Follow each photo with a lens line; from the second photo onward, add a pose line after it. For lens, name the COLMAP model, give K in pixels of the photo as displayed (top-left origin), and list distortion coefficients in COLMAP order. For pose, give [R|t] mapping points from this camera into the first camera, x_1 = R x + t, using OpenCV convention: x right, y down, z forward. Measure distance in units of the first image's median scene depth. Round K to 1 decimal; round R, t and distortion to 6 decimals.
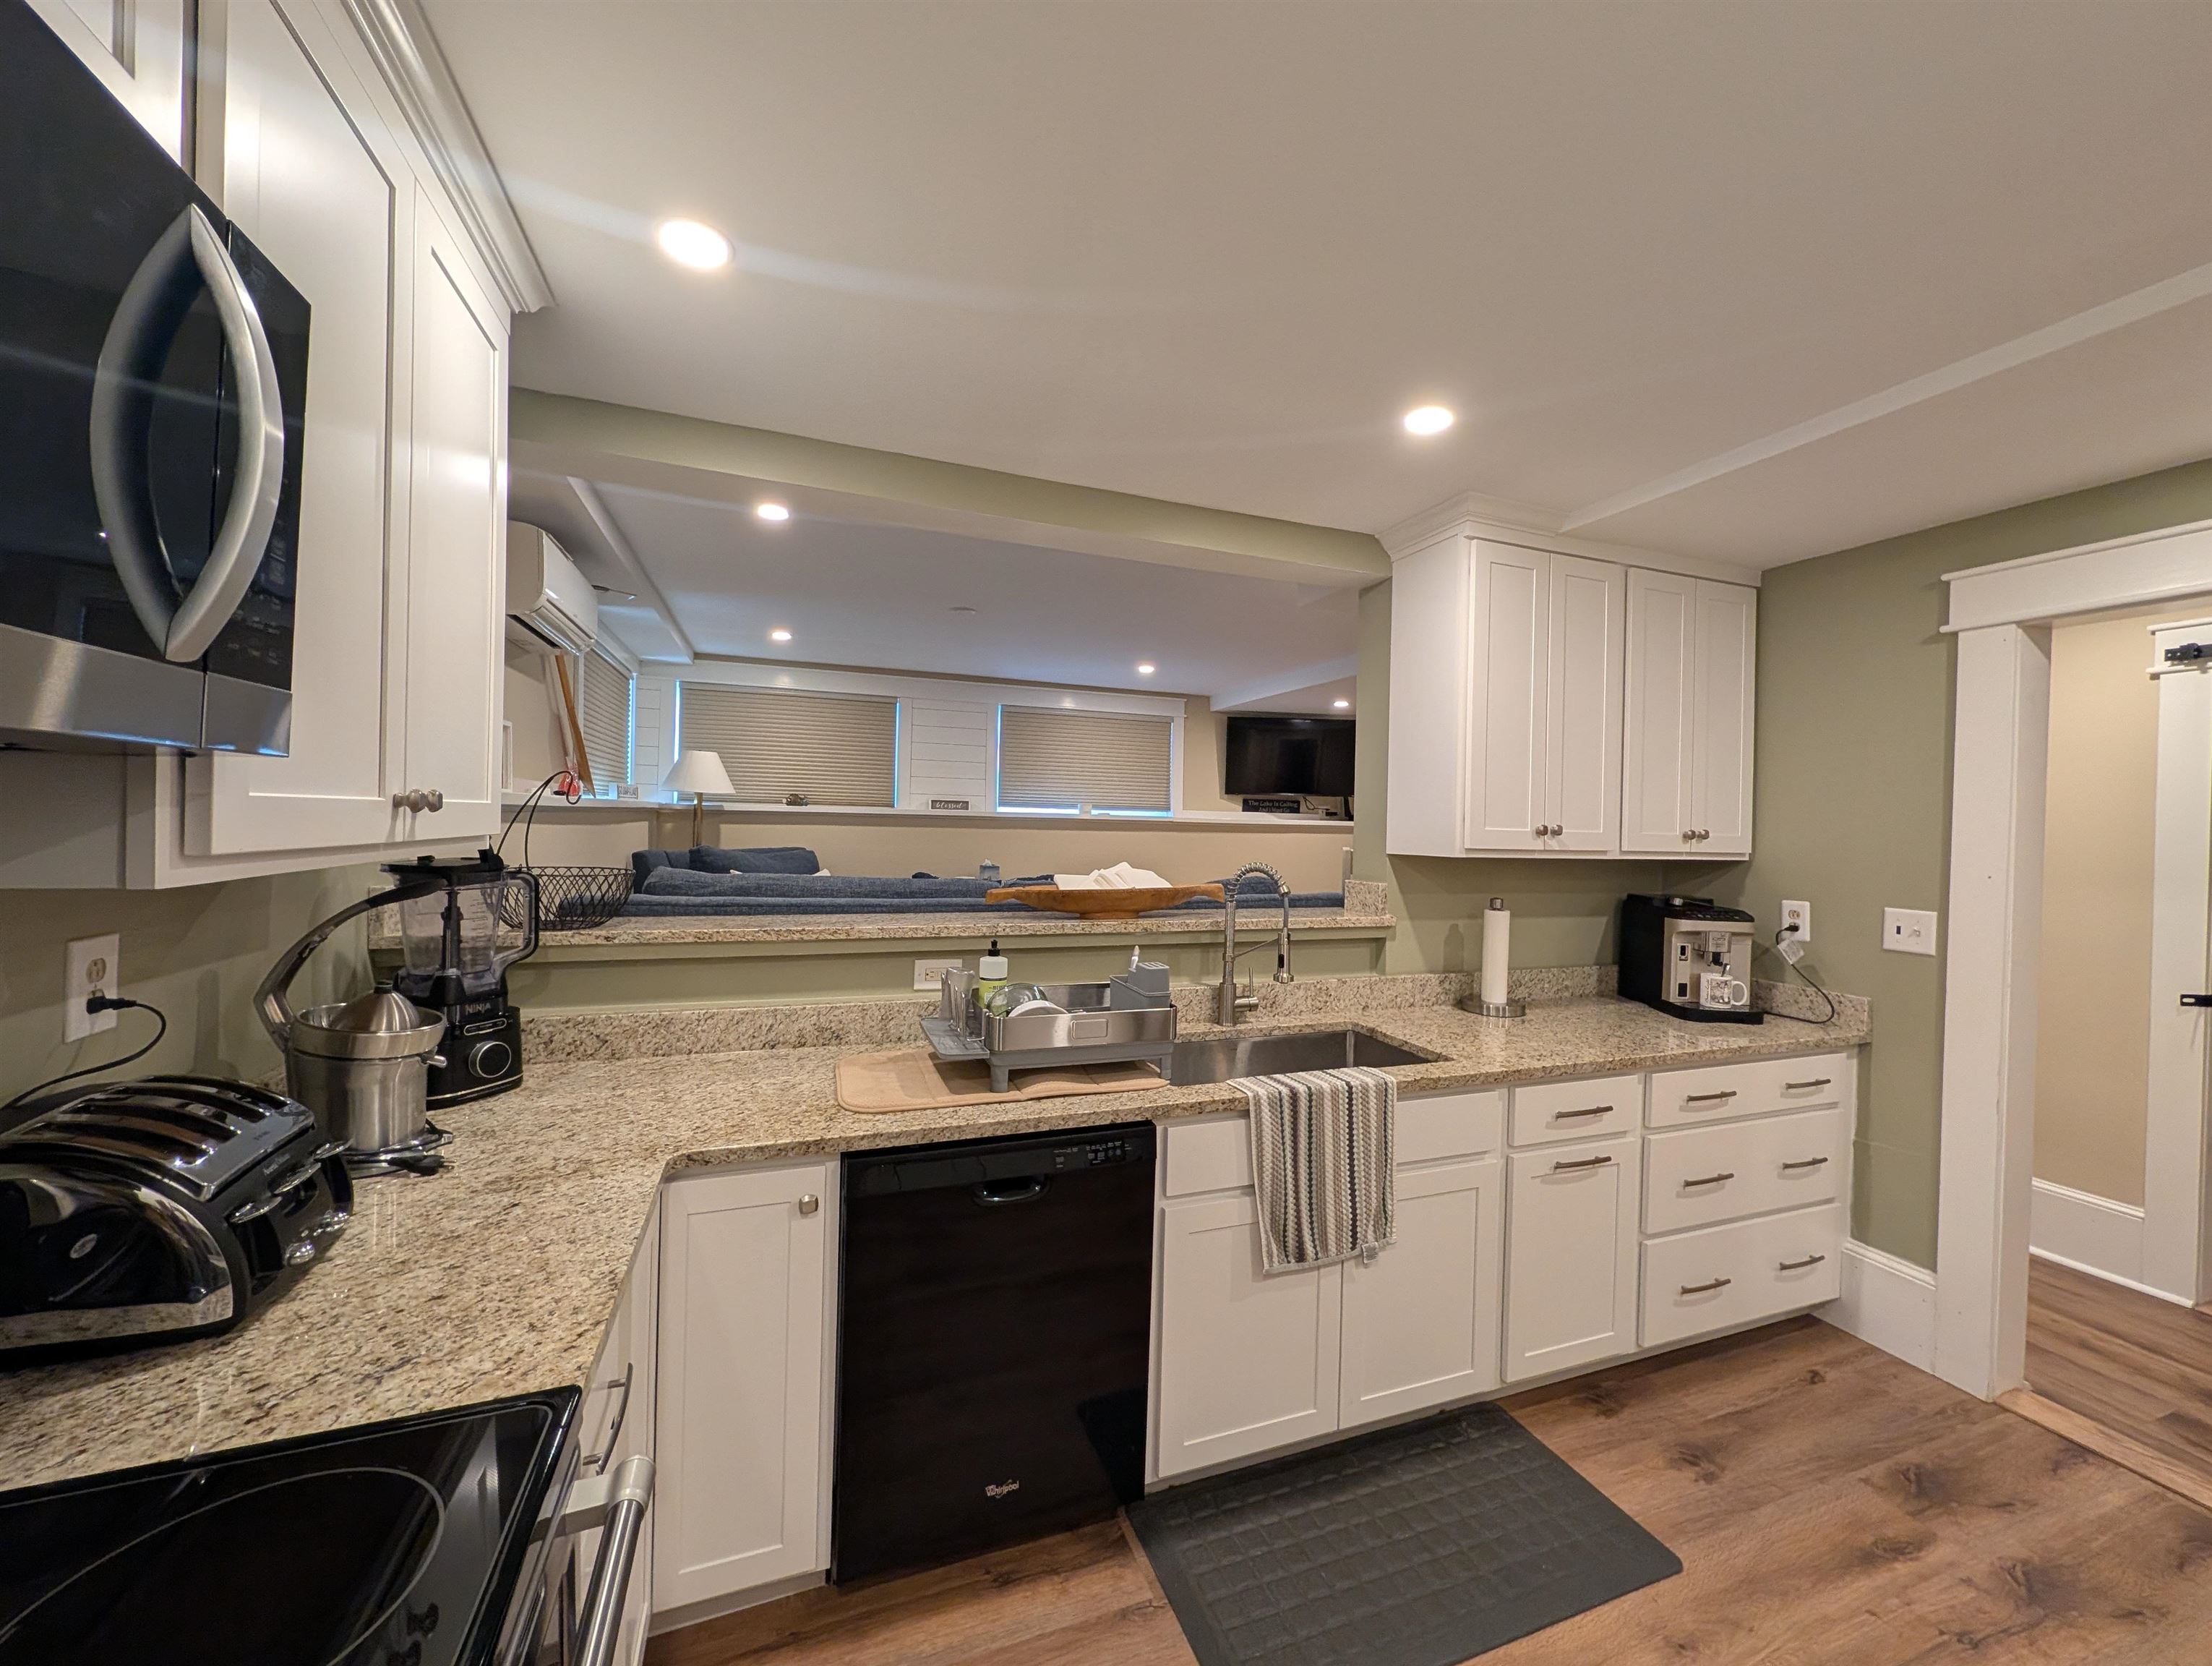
lens RADIAL K [[852.7, 0, 1105.3], [0, 852.7, 829.3], [0, 0, 1]] dist [0.000890, 0.000221]
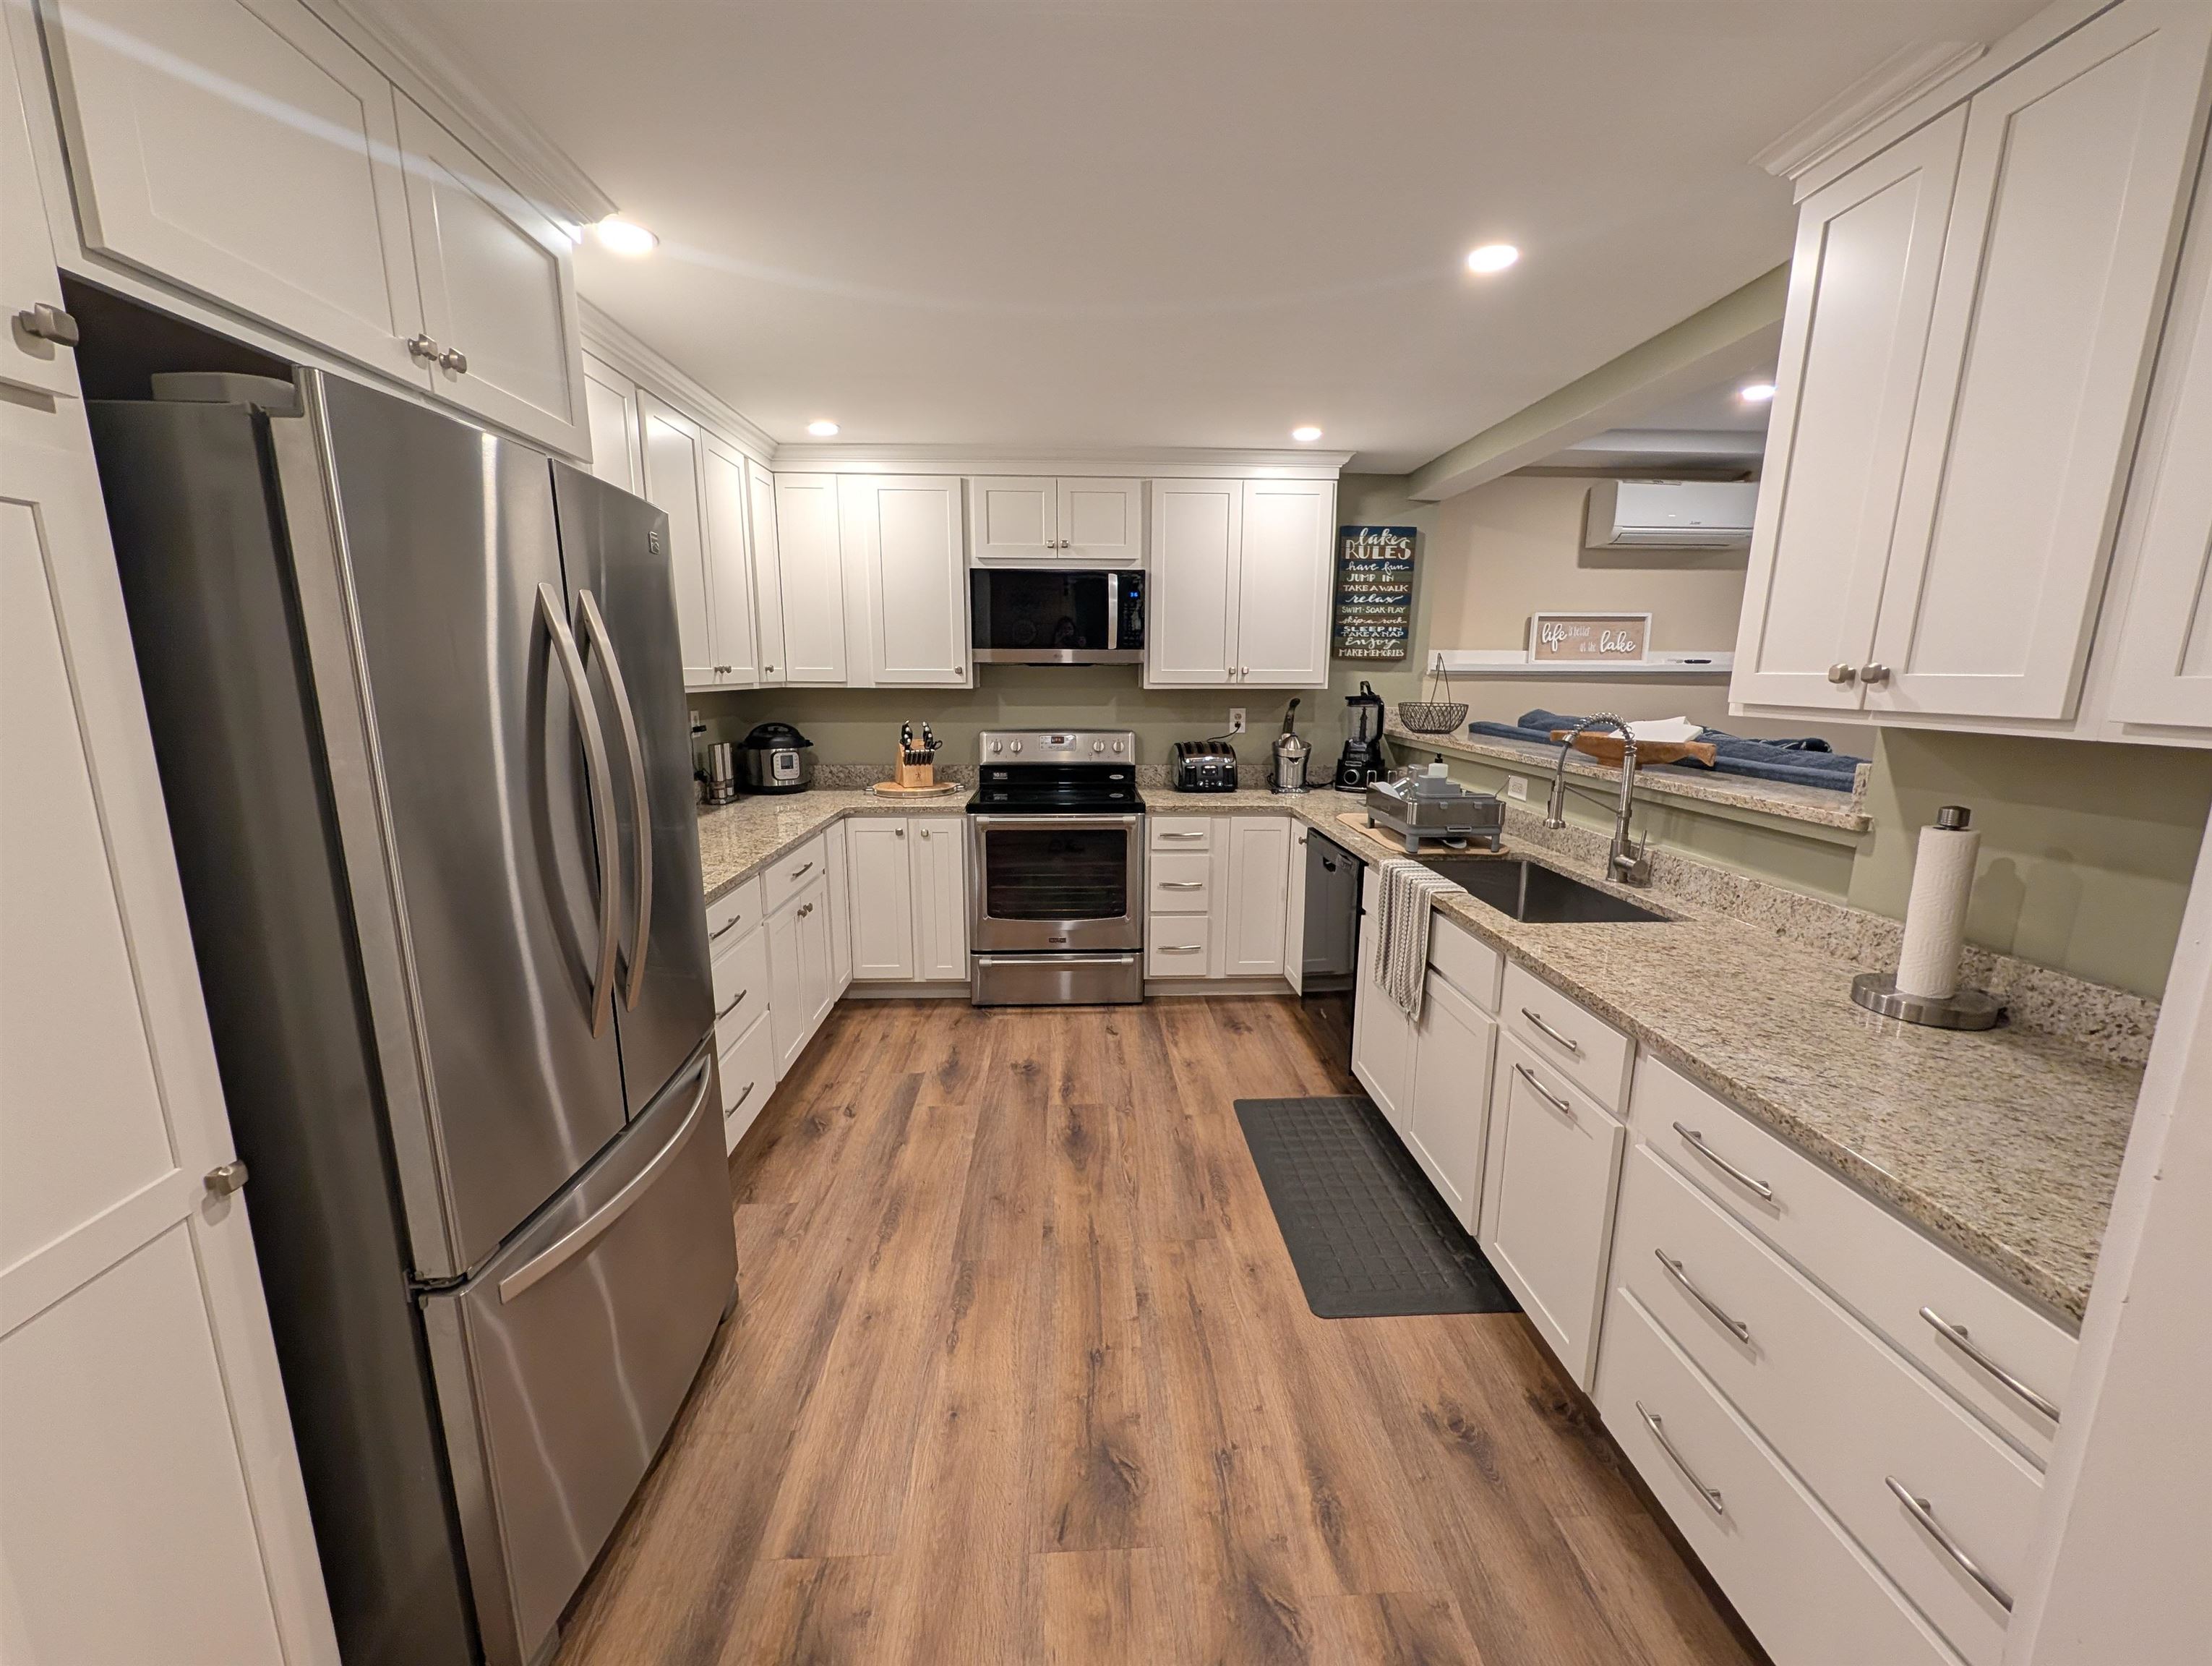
lens RADIAL K [[852.7, 0, 1105.3], [0, 852.7, 829.3], [0, 0, 1]] dist [0.000890, 0.000221]
pose [[-0.305872, 0.153084, -0.939685, 1.458106], [-0.015127, 0.986083, 0.165567, 0.019509], [0.951953, 0.064857, -0.299299, 0.857810]]
